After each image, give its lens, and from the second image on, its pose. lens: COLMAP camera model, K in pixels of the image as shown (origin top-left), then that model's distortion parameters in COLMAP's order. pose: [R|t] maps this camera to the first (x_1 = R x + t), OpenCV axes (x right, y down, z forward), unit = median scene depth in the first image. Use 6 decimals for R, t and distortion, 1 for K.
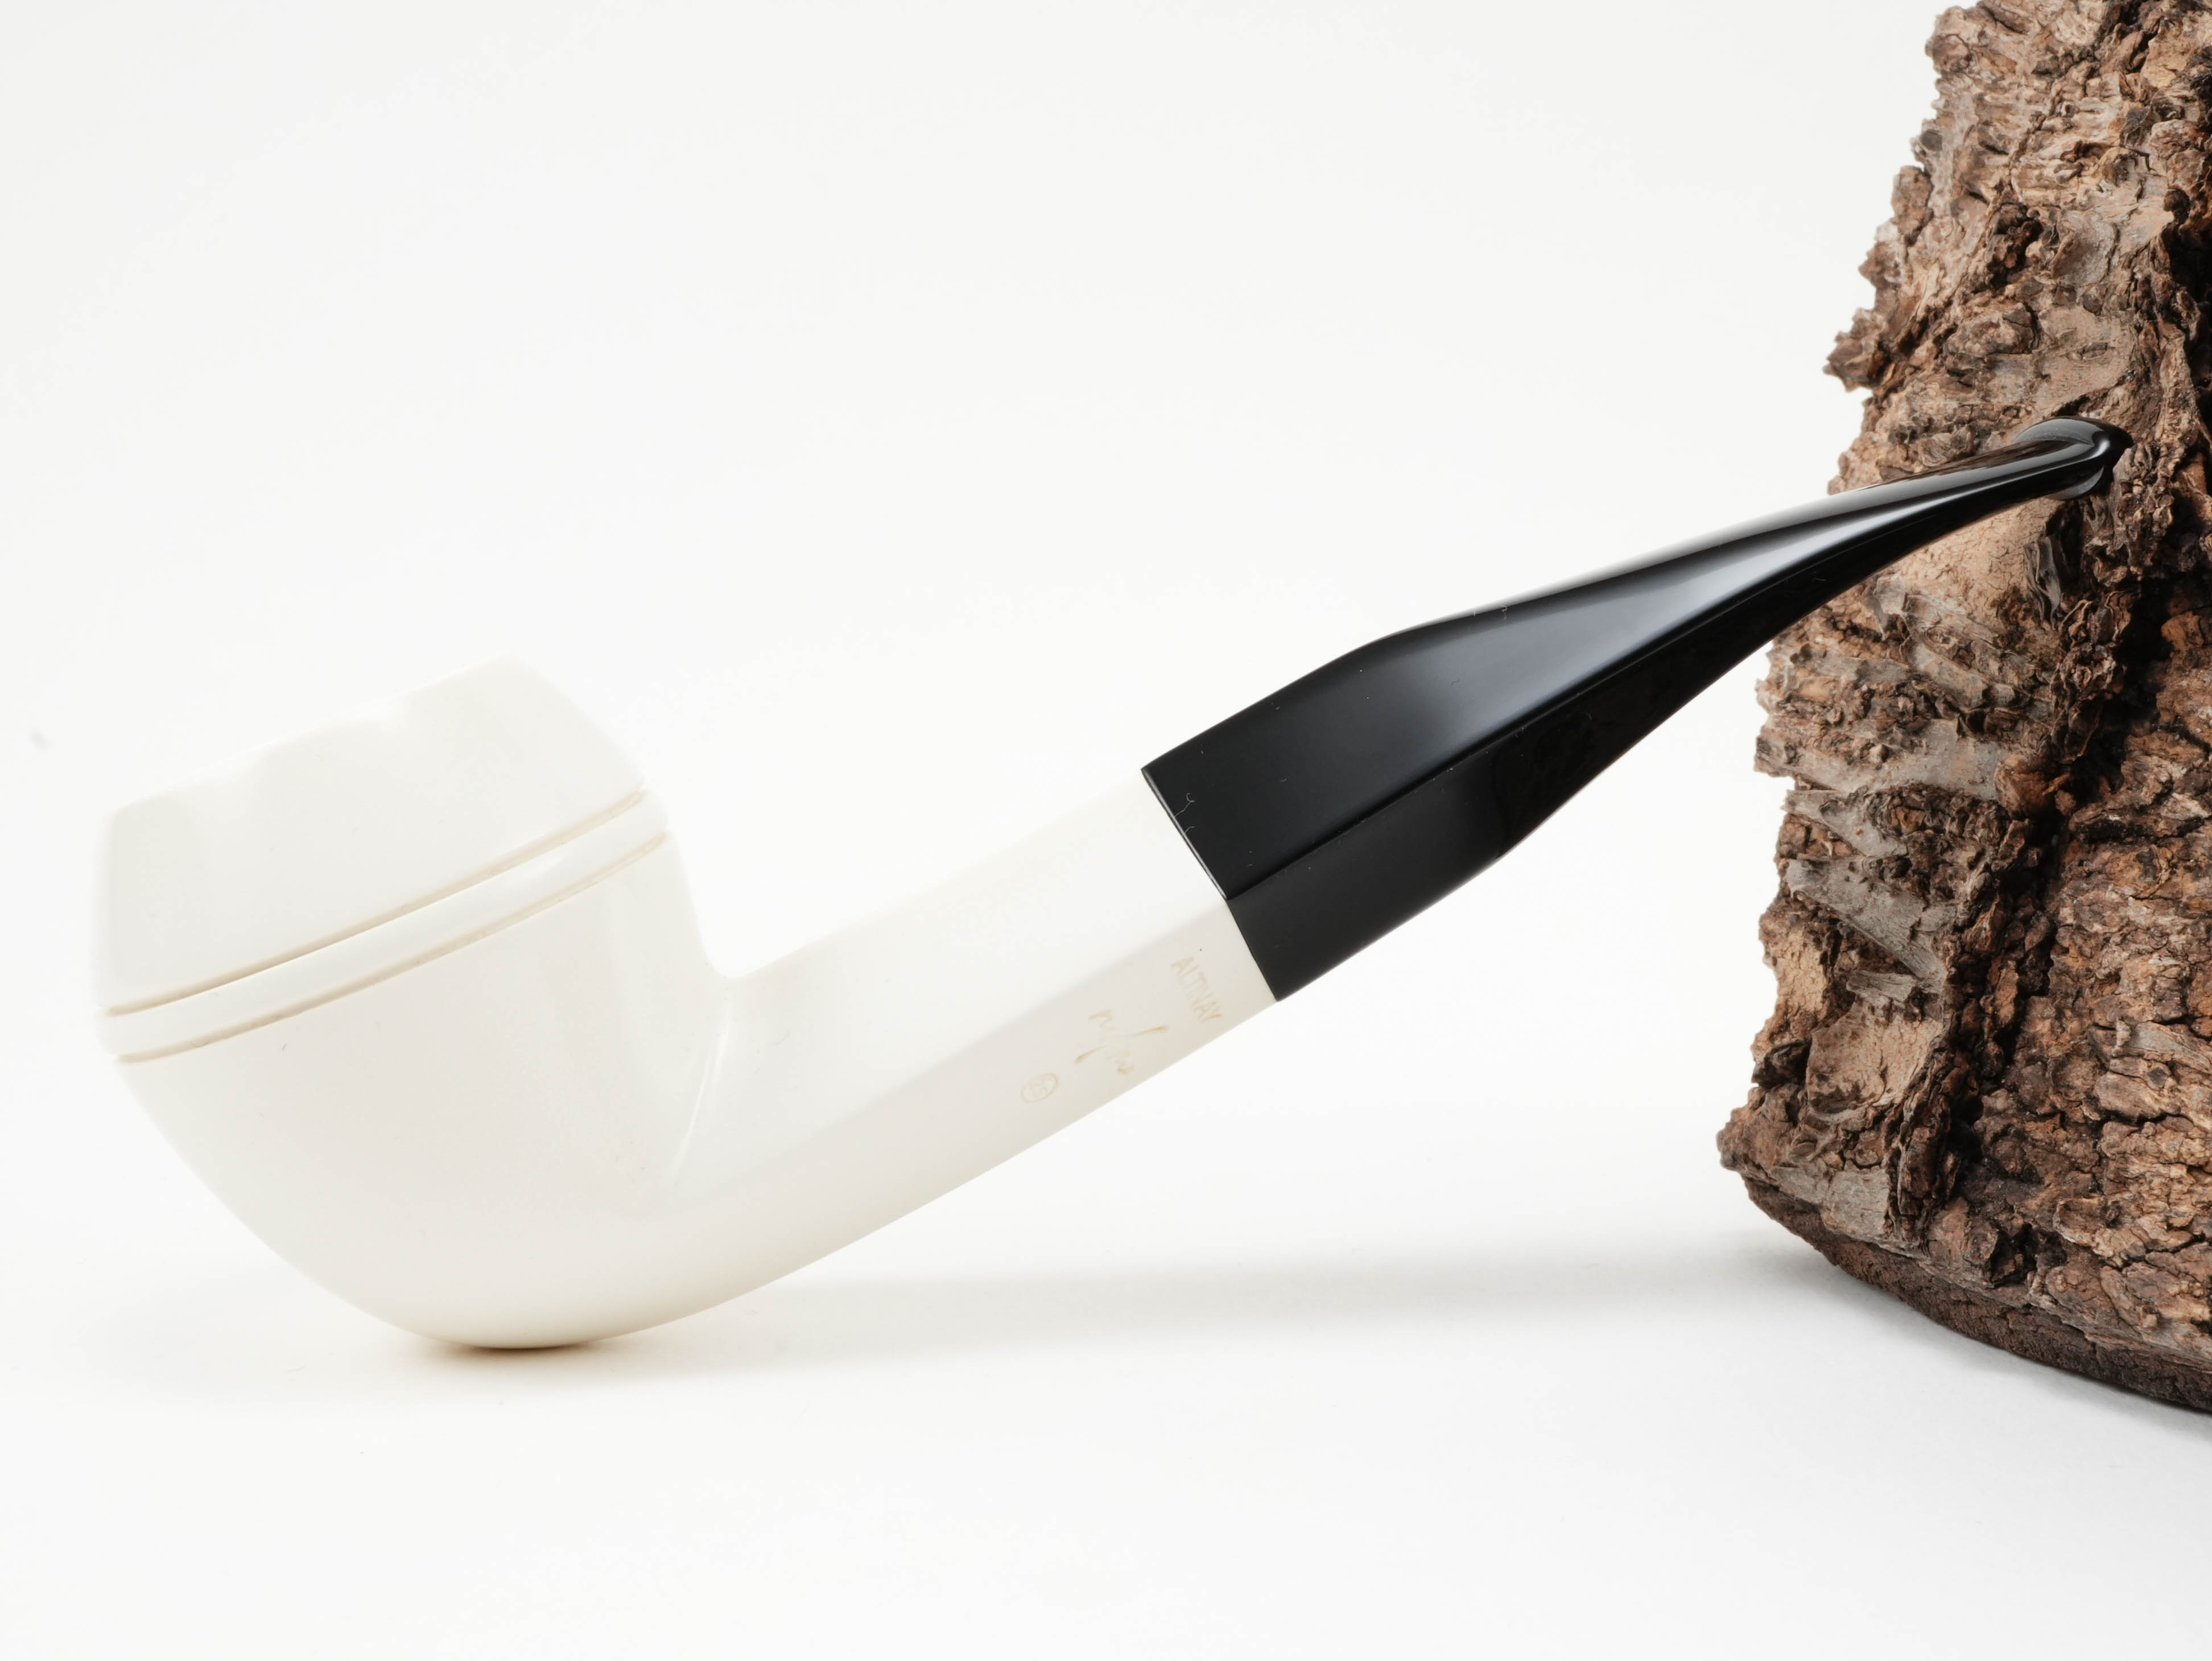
lens RADIAL K [[3160.8, 0, 1109.4], [0, 3160.8, 810.9], [0, 0, 1]] dist [-0.018182, 0.045509]
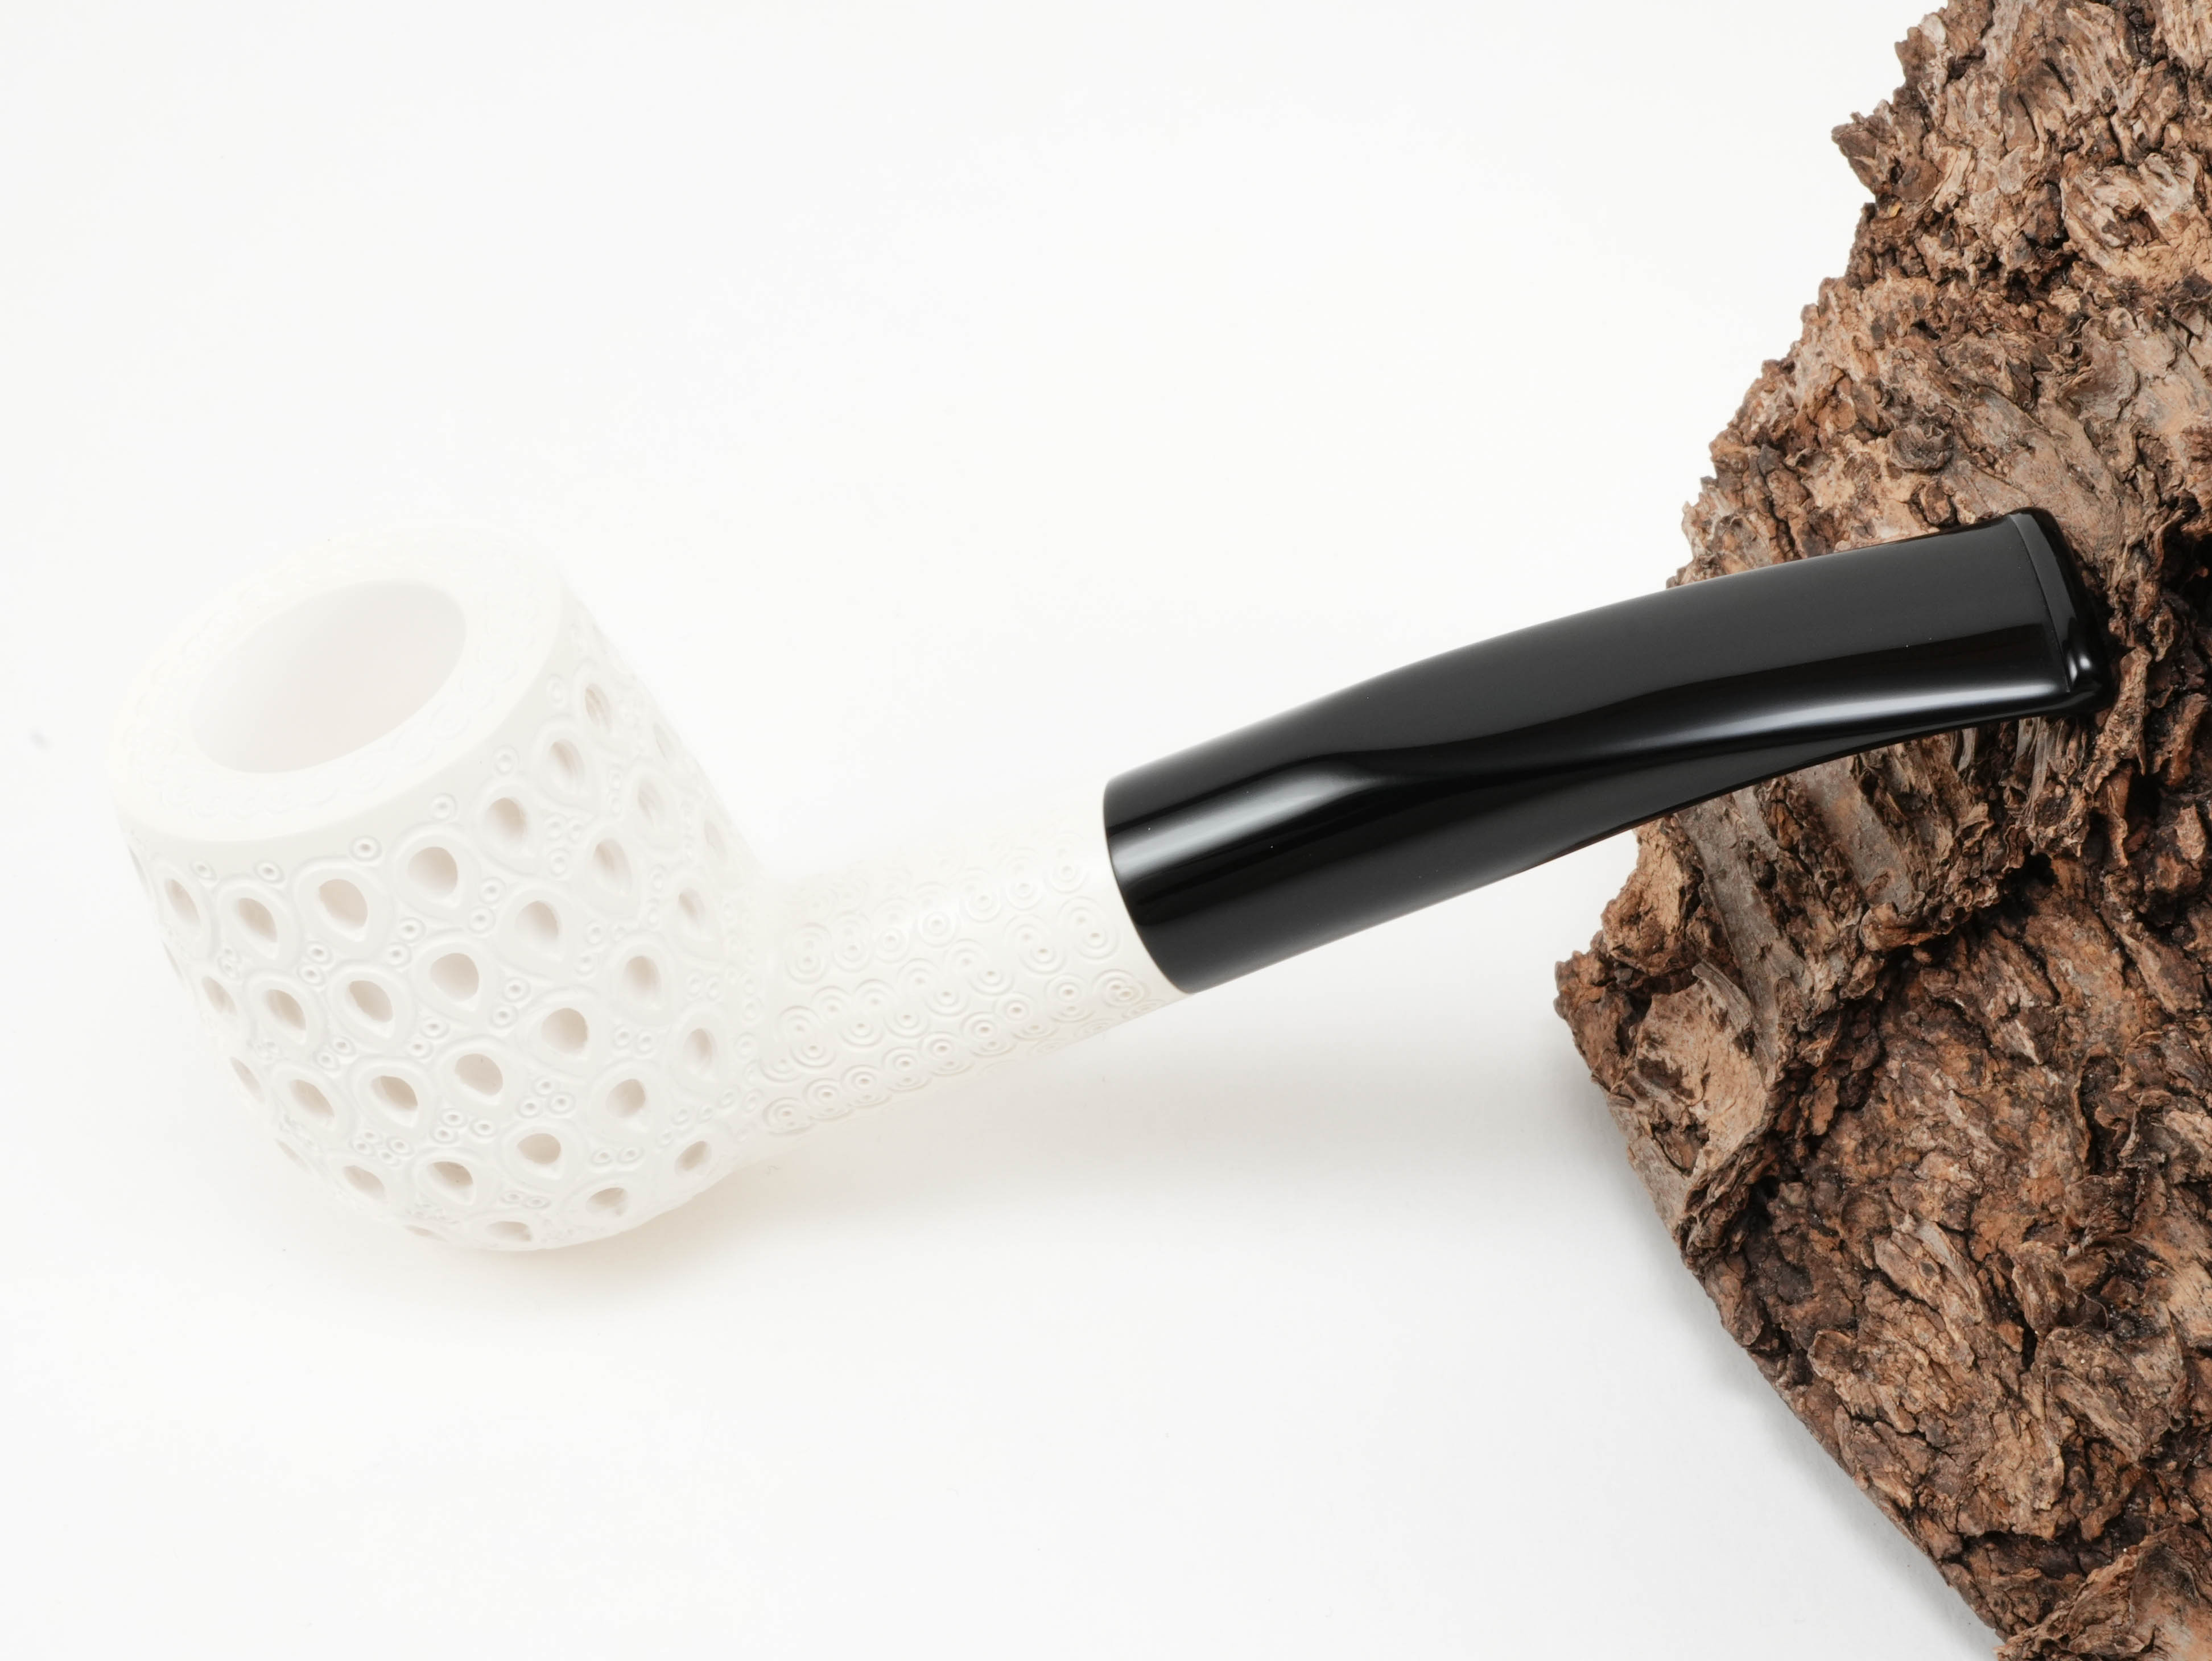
lens RADIAL K [[3160.8, 0, 1109.4], [0, 3160.8, 810.9], [0, 0, 1]] dist [-0.018182, 0.045509]
pose [[0.995631, 0.065192, 0.066847, -0.039603], [-0.092161, 0.801075, 0.591427, -0.632549], [-0.014993, -0.595004, 0.803583, 0.186325]]
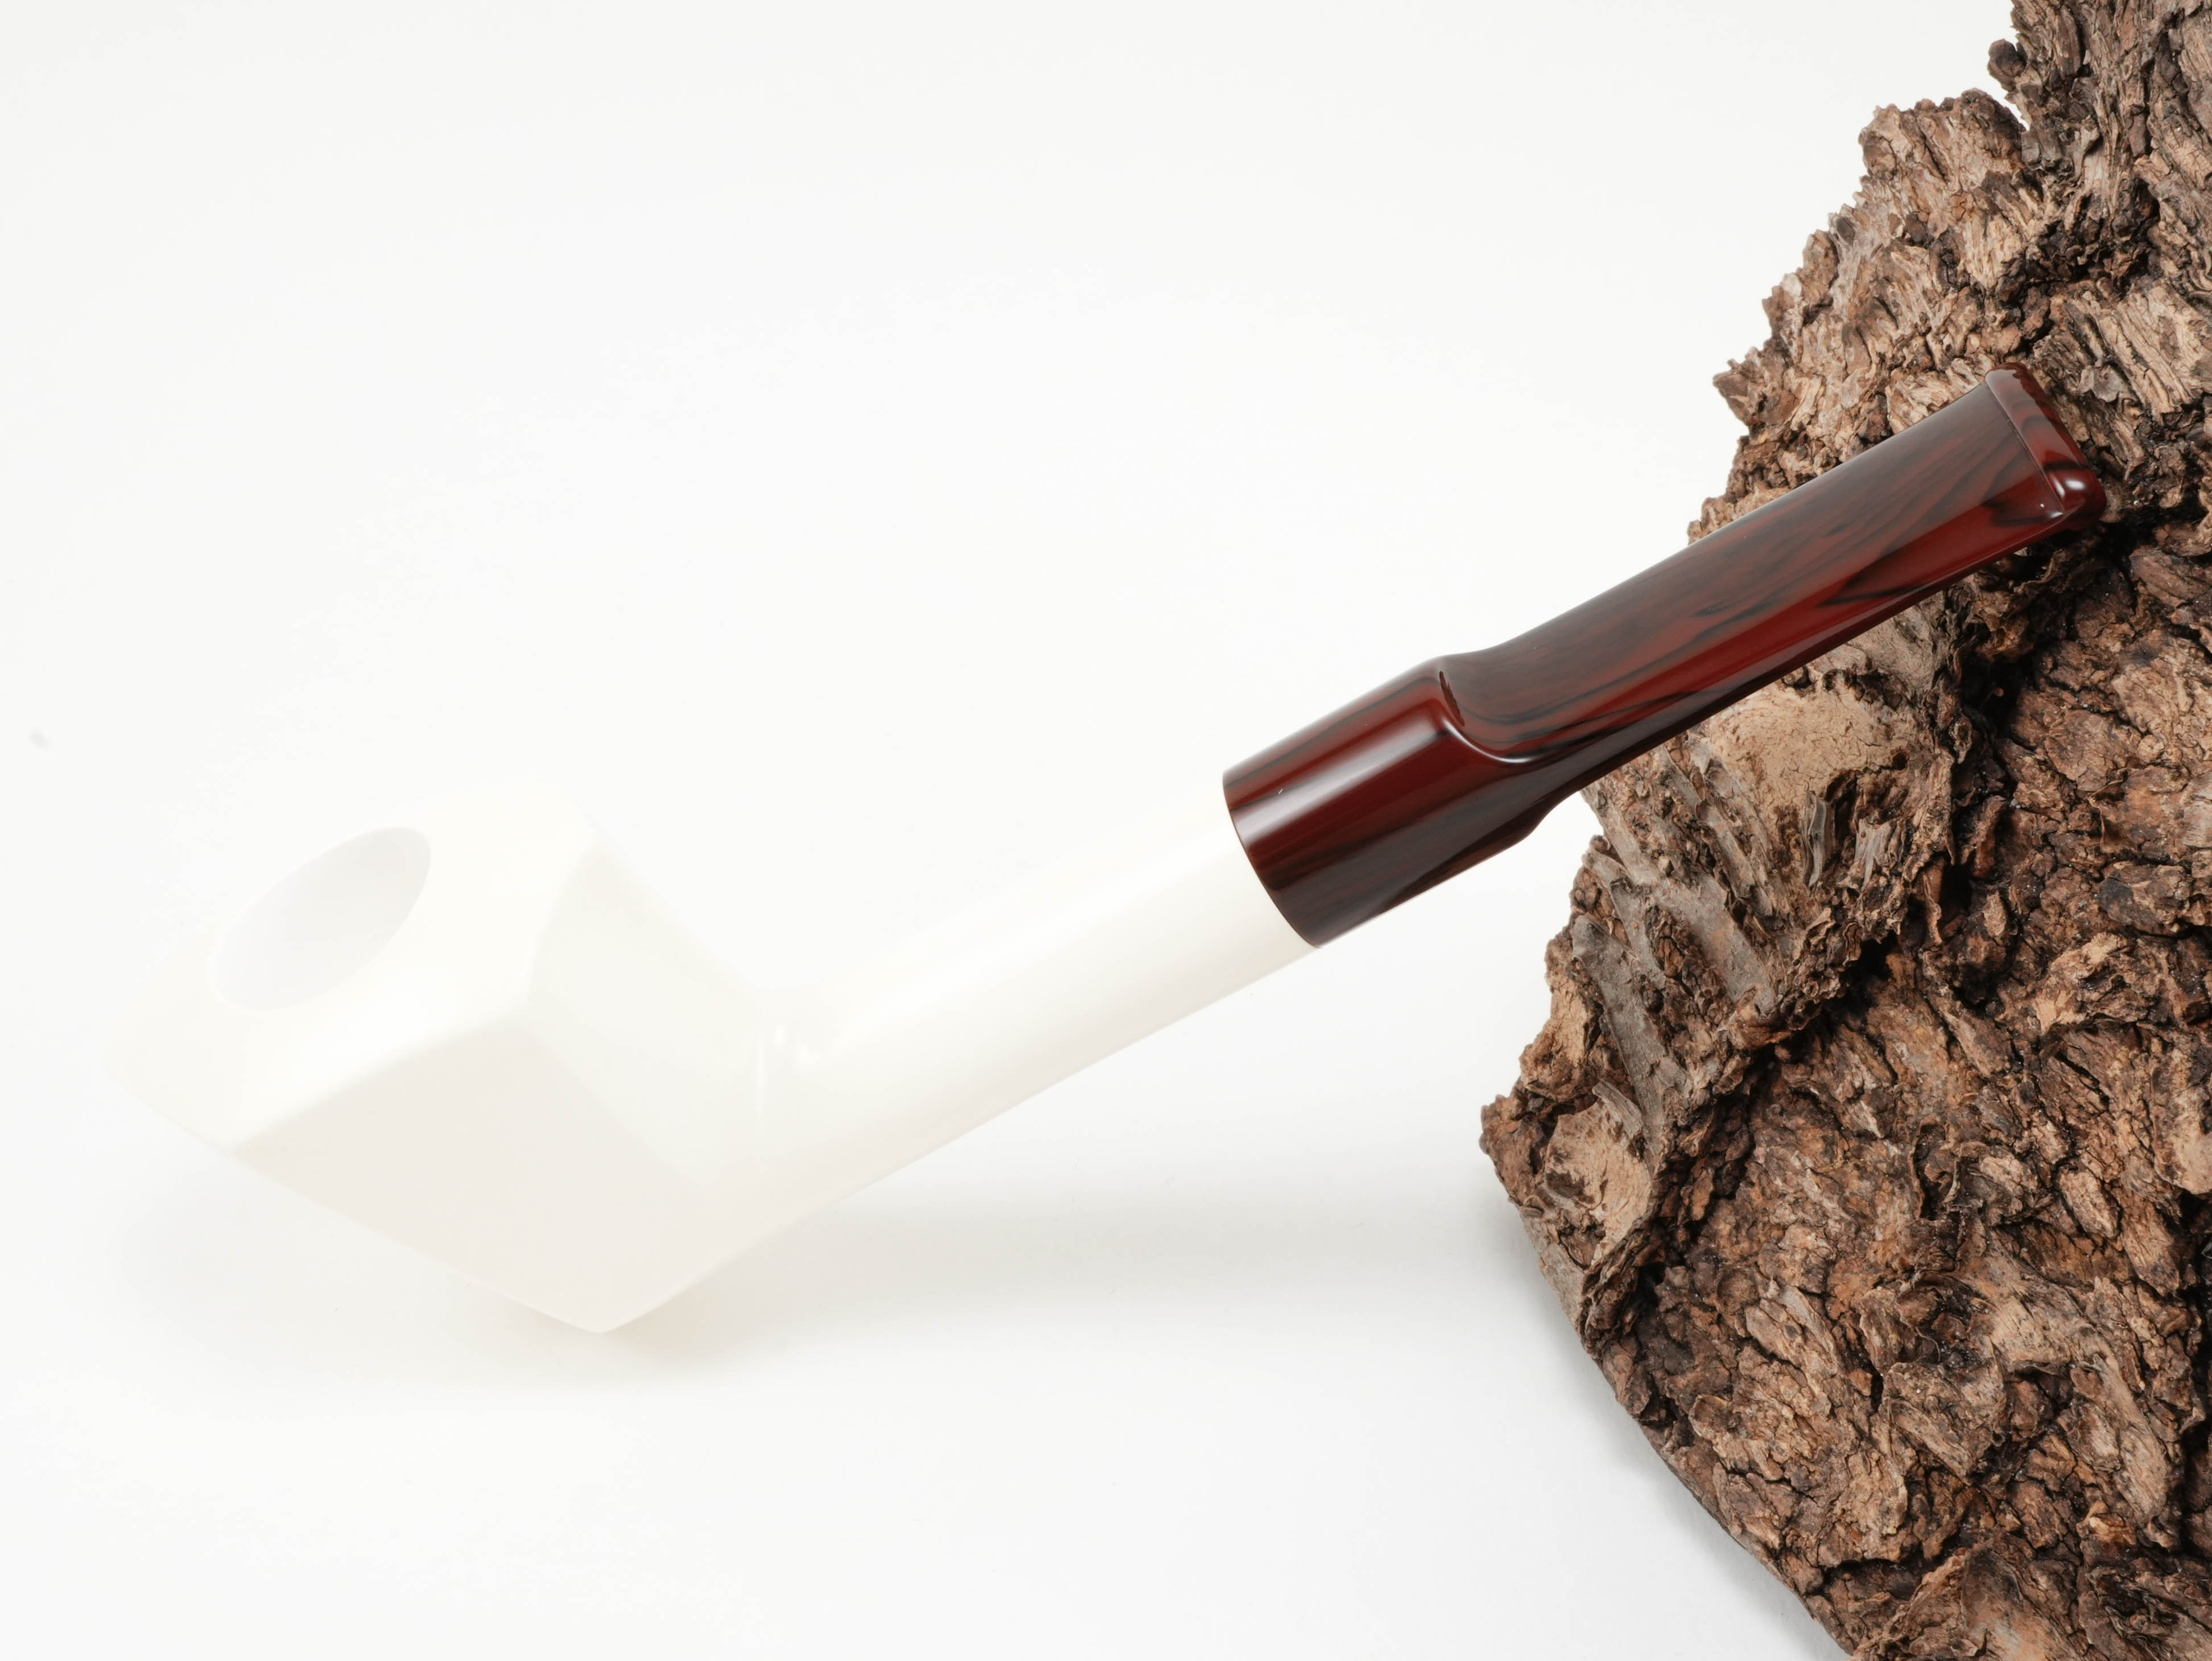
lens RADIAL K [[3160.8, 0, 1109.4], [0, 3160.8, 810.9], [0, 0, 1]] dist [-0.018182, 0.045509]
pose [[0.995418, 0.090823, 0.029896, 0.004927], [-0.094403, 0.883849, 0.458146, -0.602332], [0.015187, -0.458870, 0.888374, -0.024150]]
